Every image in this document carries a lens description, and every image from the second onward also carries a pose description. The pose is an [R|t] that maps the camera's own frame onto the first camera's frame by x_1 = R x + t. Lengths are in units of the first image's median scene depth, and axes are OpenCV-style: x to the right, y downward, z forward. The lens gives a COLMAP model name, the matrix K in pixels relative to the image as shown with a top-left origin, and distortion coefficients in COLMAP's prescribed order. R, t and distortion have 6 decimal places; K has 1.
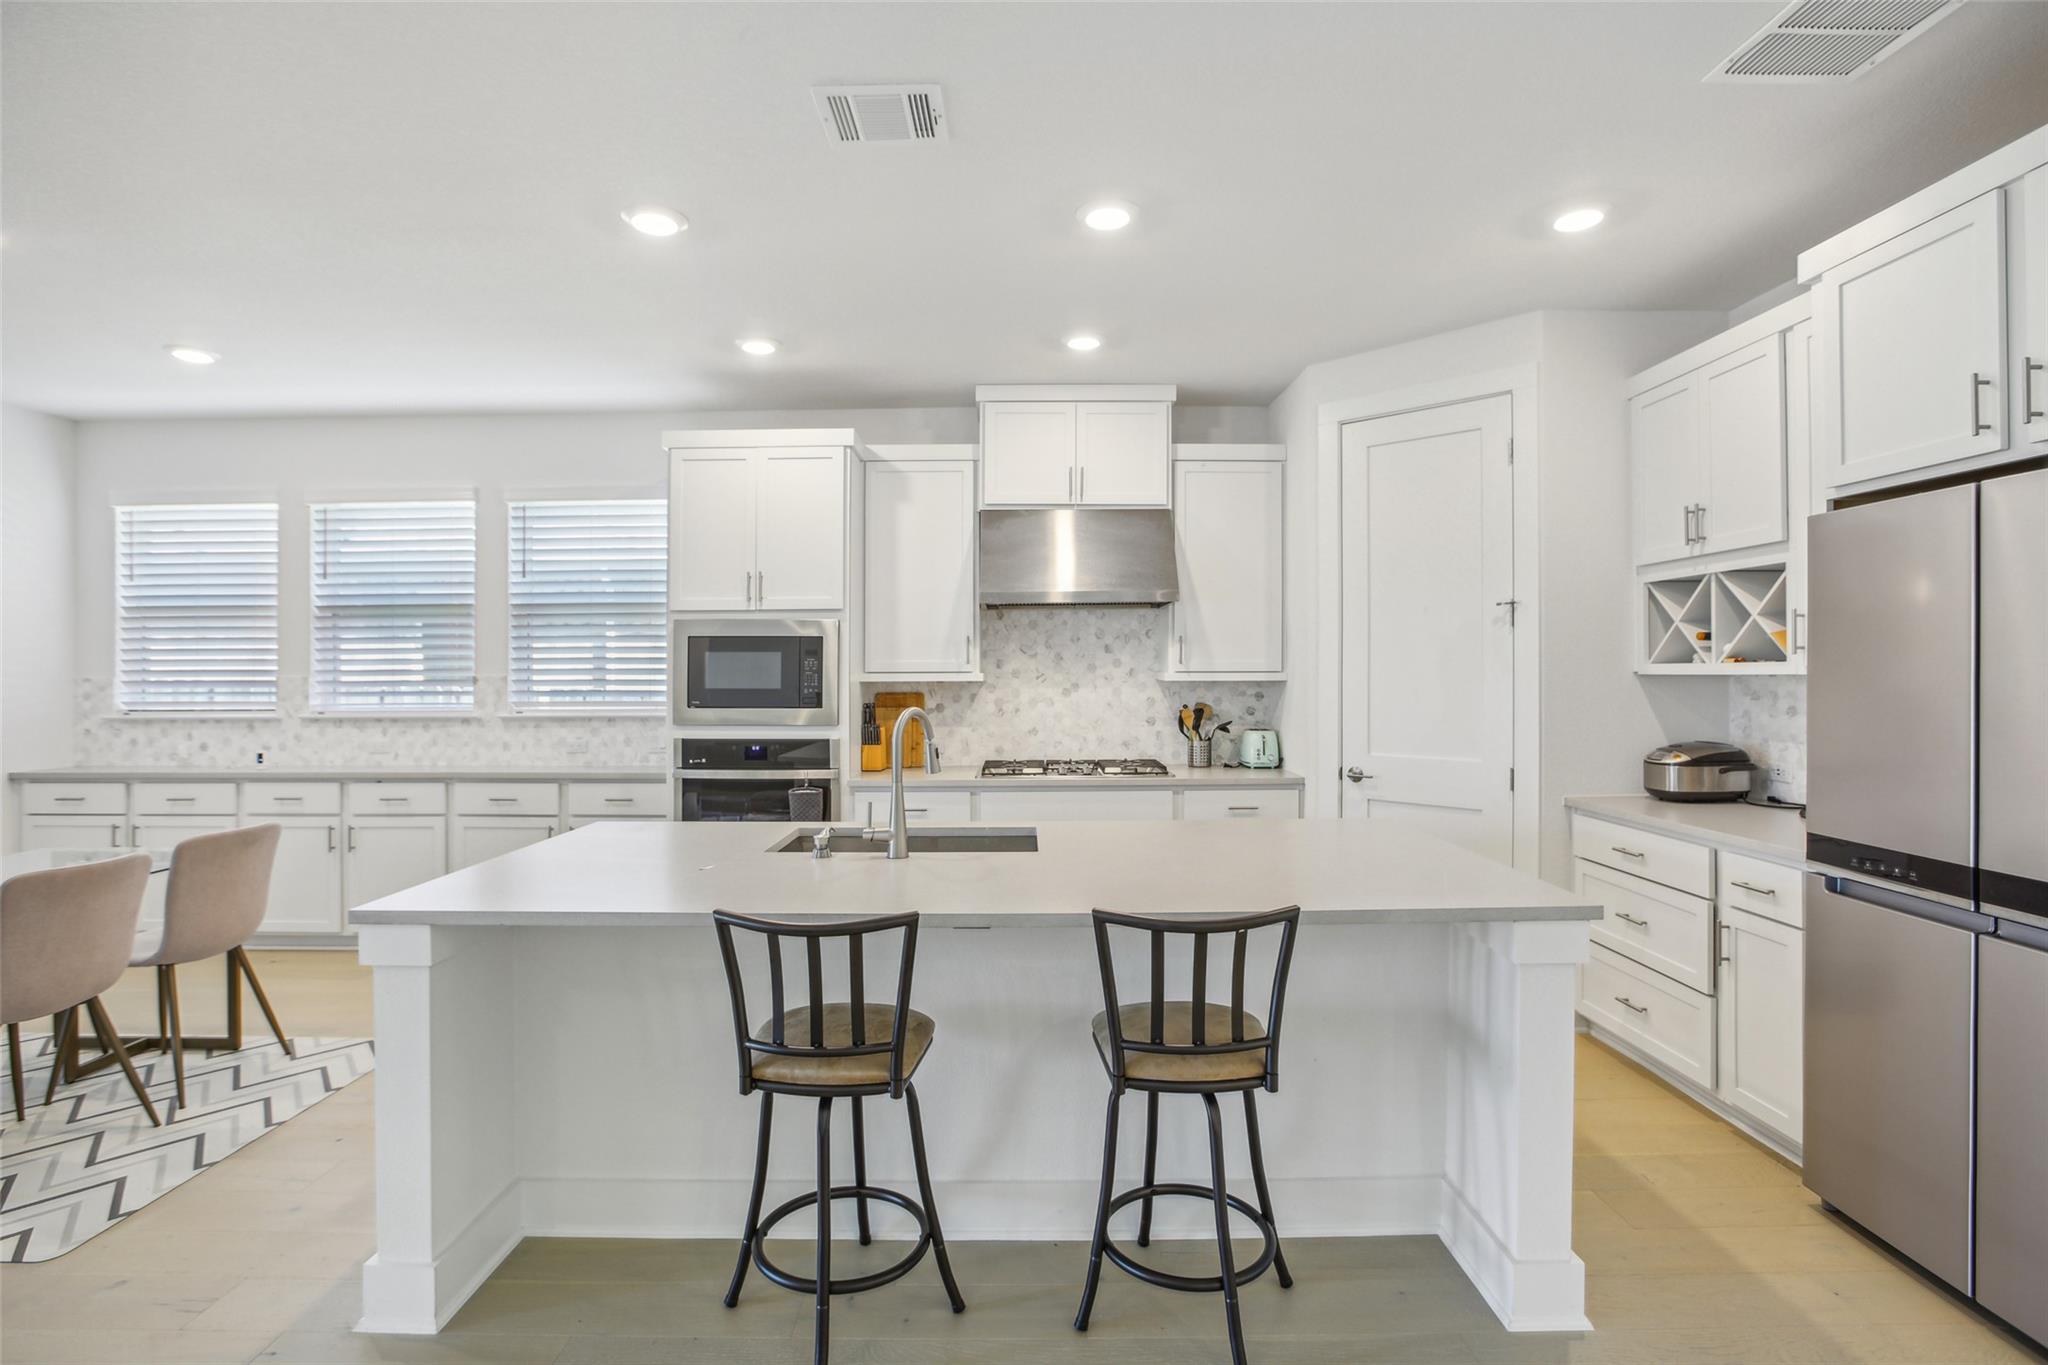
lens RADIAL K [[977.7, 0, 1016.1], [0, 977.7, 672.0], [0, 0, 1]] dist [-0.064293, 0.028667]
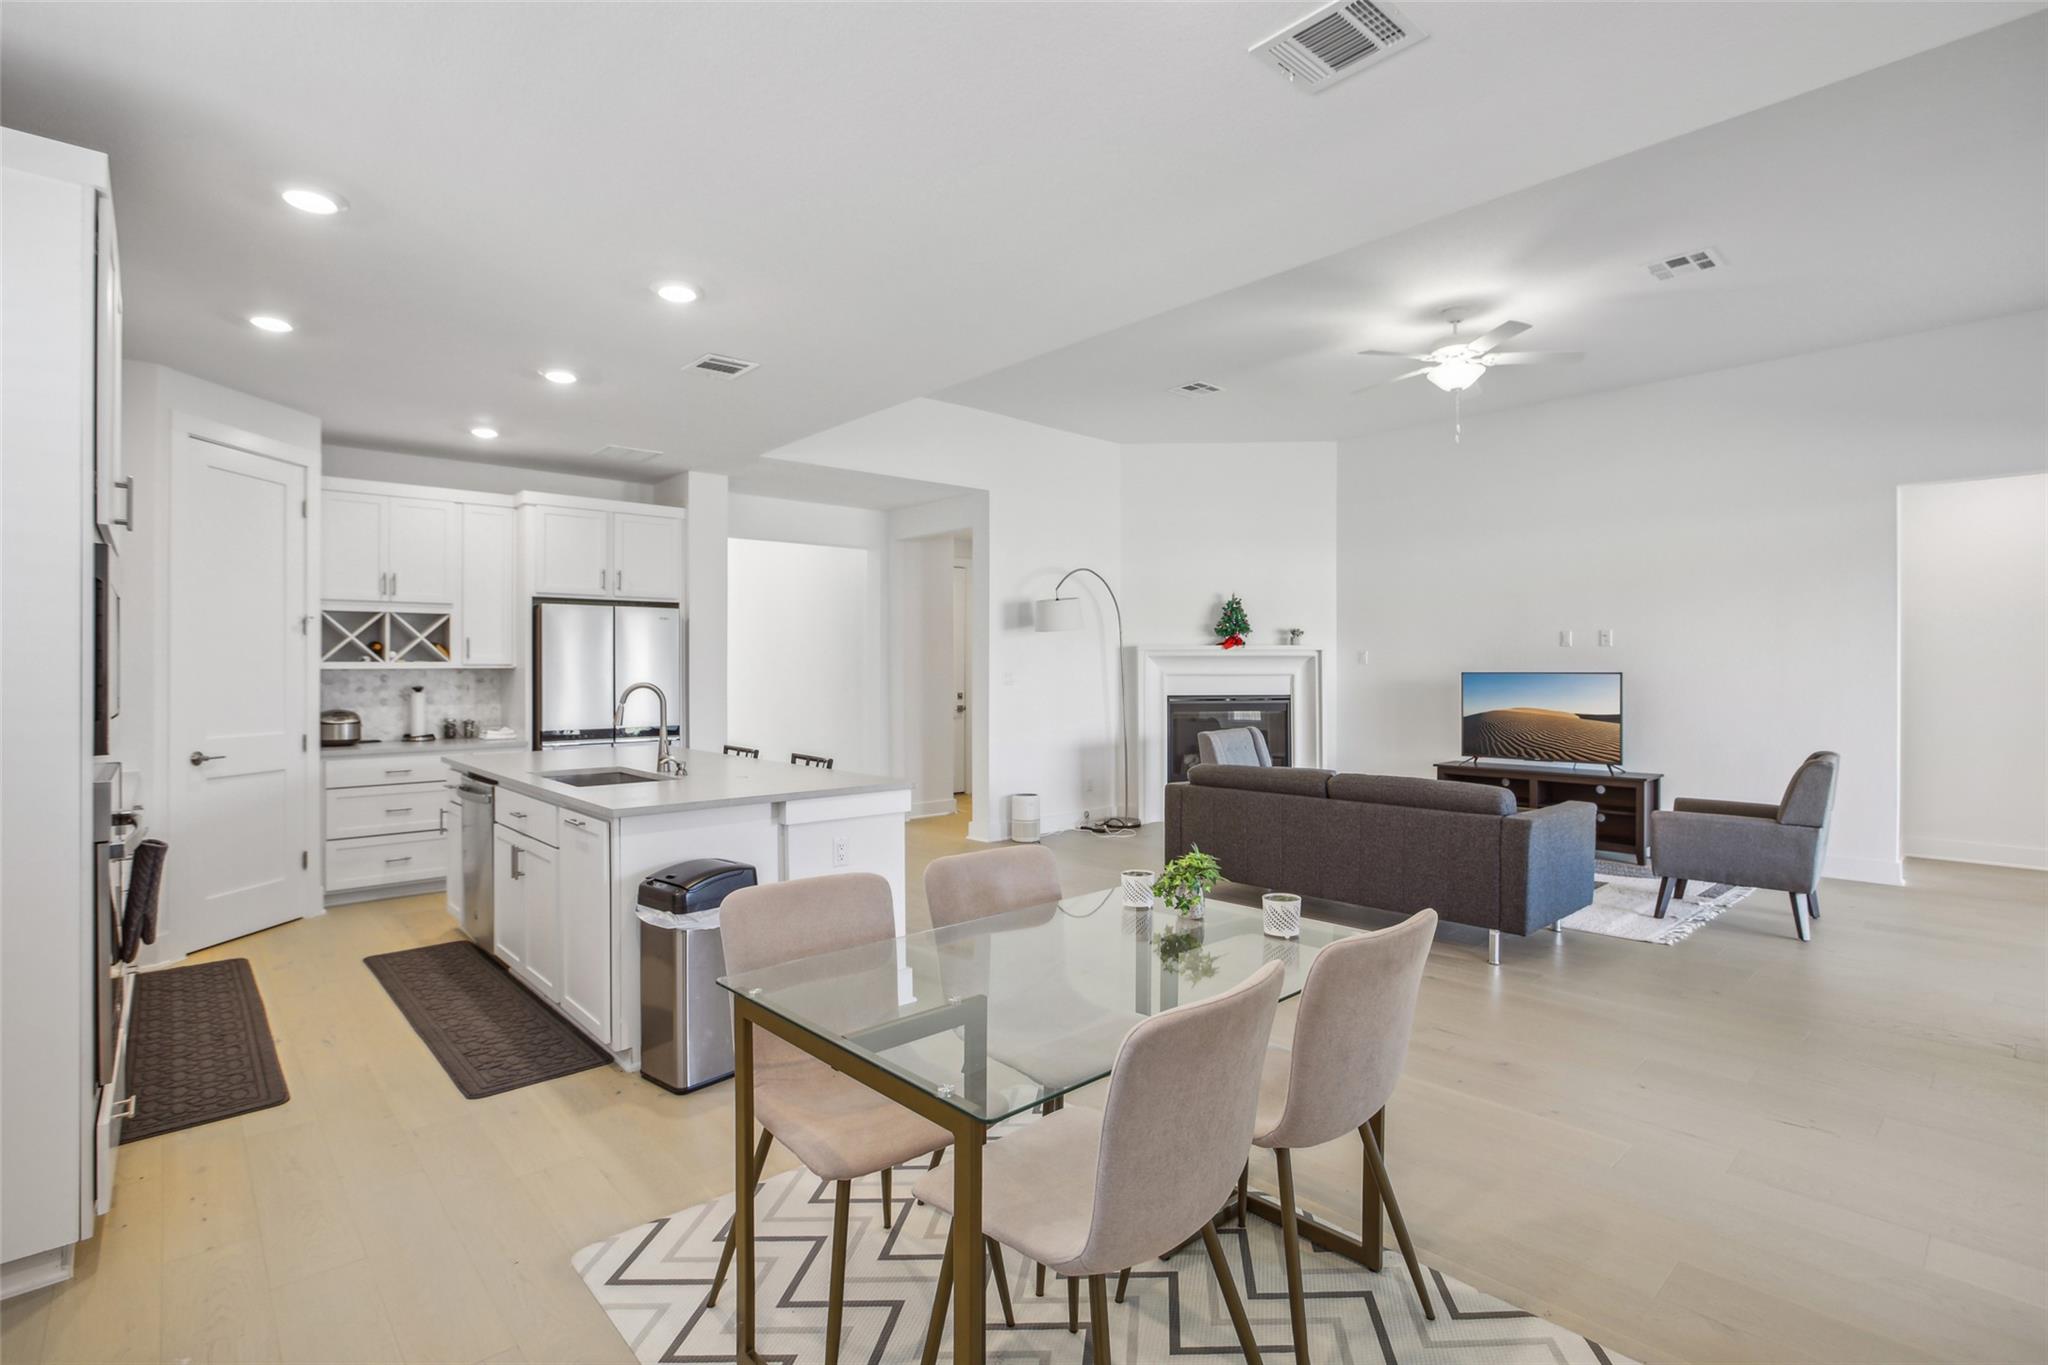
lens RADIAL K [[977.7, 0, 1016.1], [0, 977.7, 672.0], [0, 0, 1]] dist [-0.064293, 0.028667]
pose [[-0.664115, 0.006891, 0.747599, -1.010289], [0.008718, 0.999961, -0.001473, 0.015600], [-0.747580, 0.005540, -0.664149, 0.954189]]
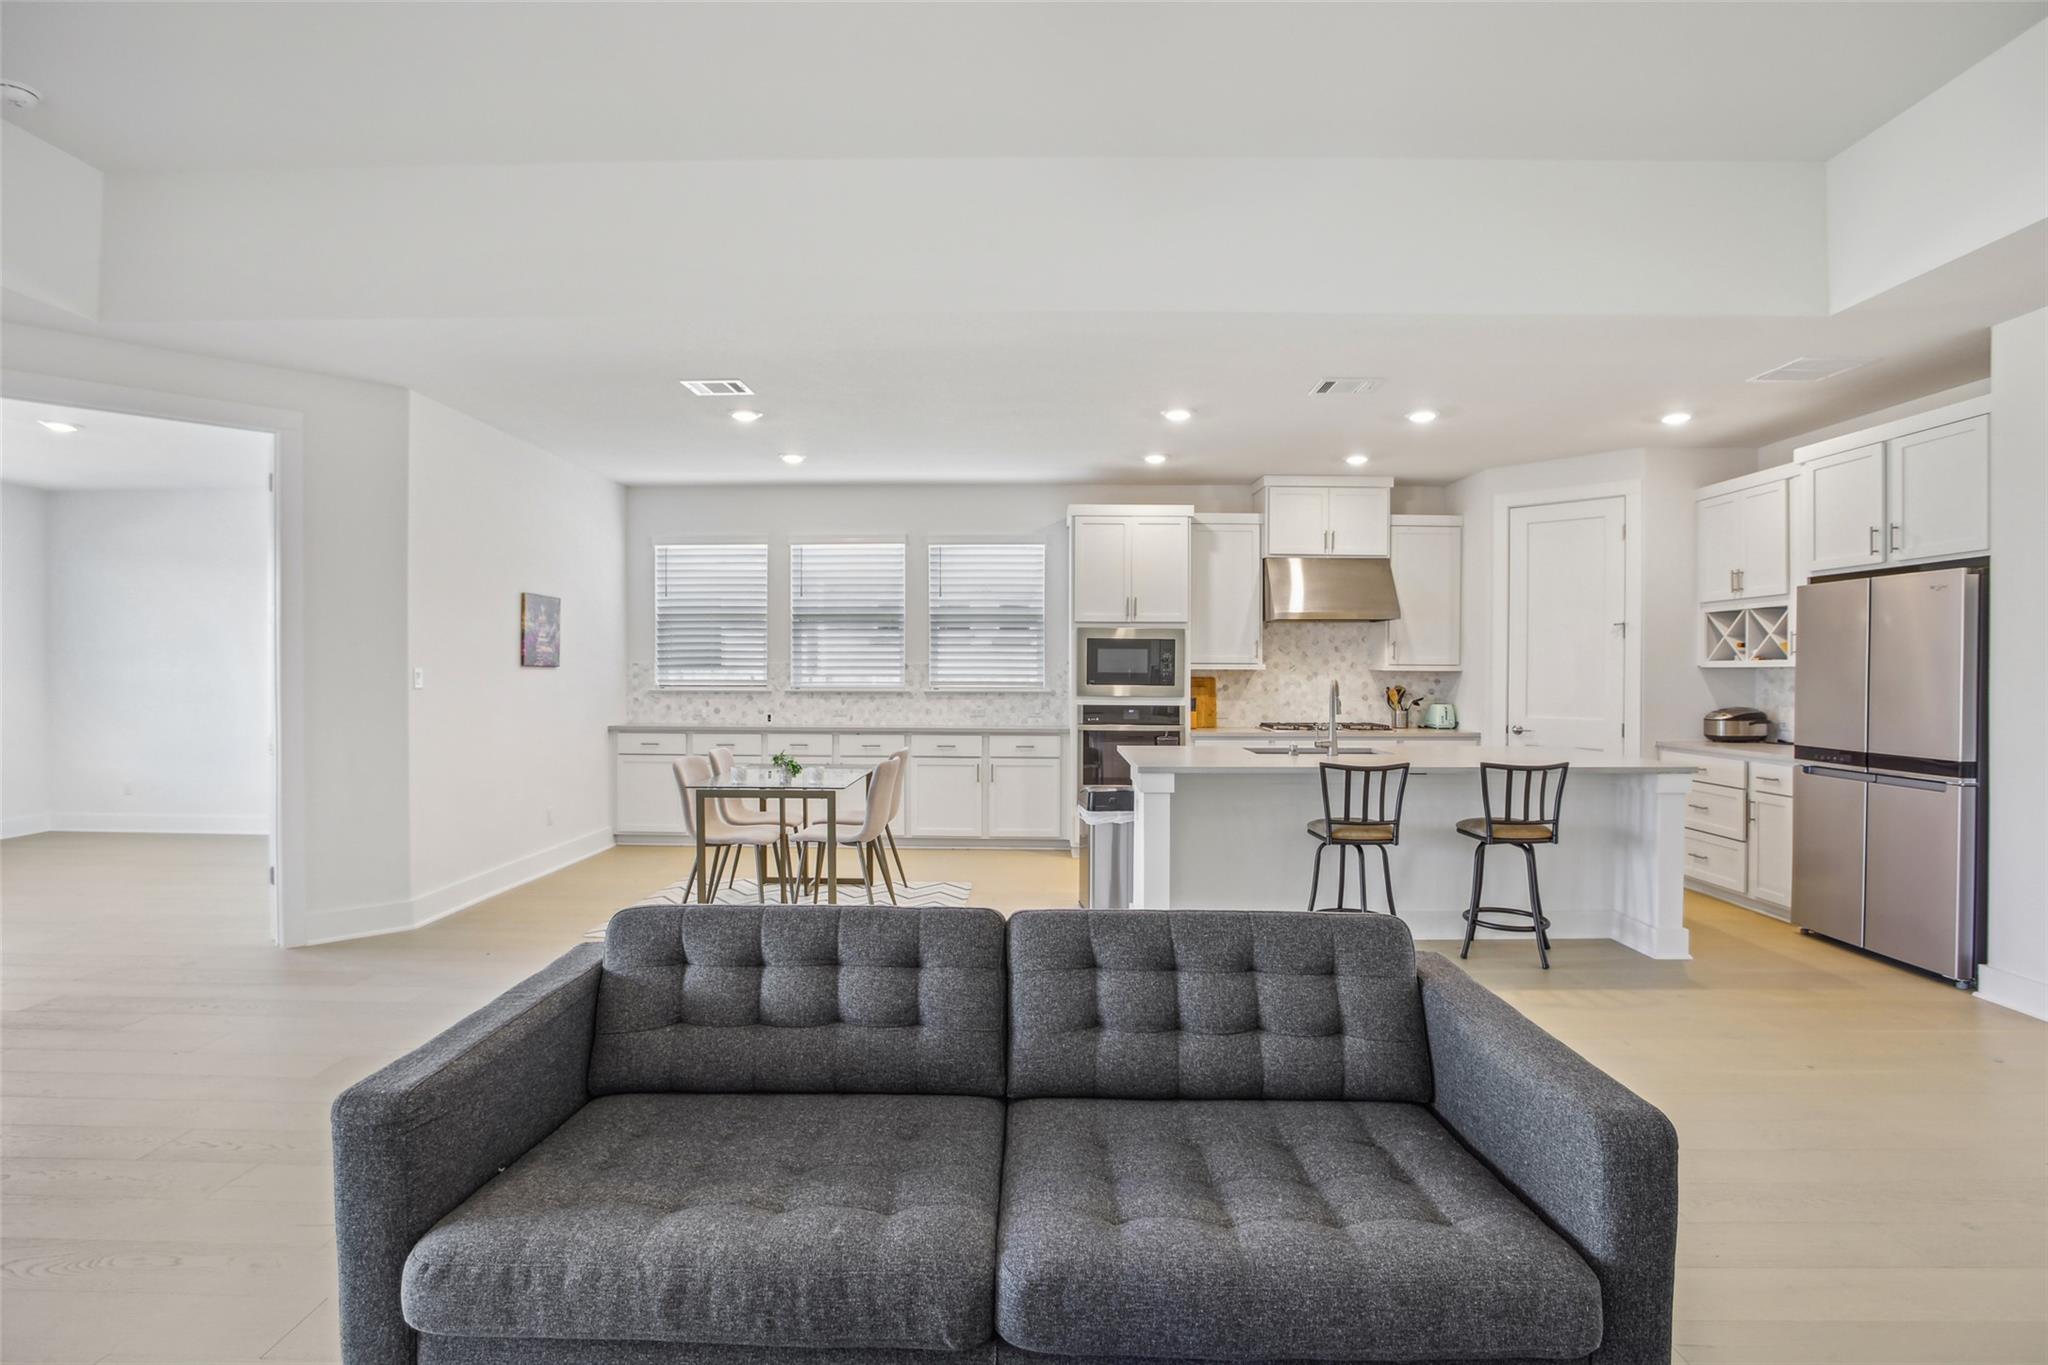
lens RADIAL K [[977.7, 0, 1016.1], [0, 977.7, 672.0], [0, 0, 1]] dist [-0.064293, 0.028667]
pose [[0.999808, 0.008305, -0.017743, -0.417496], [-0.008271, 0.999964, 0.001990, 0.013901], [0.017759, -0.001843, 0.999841, -0.555746]]
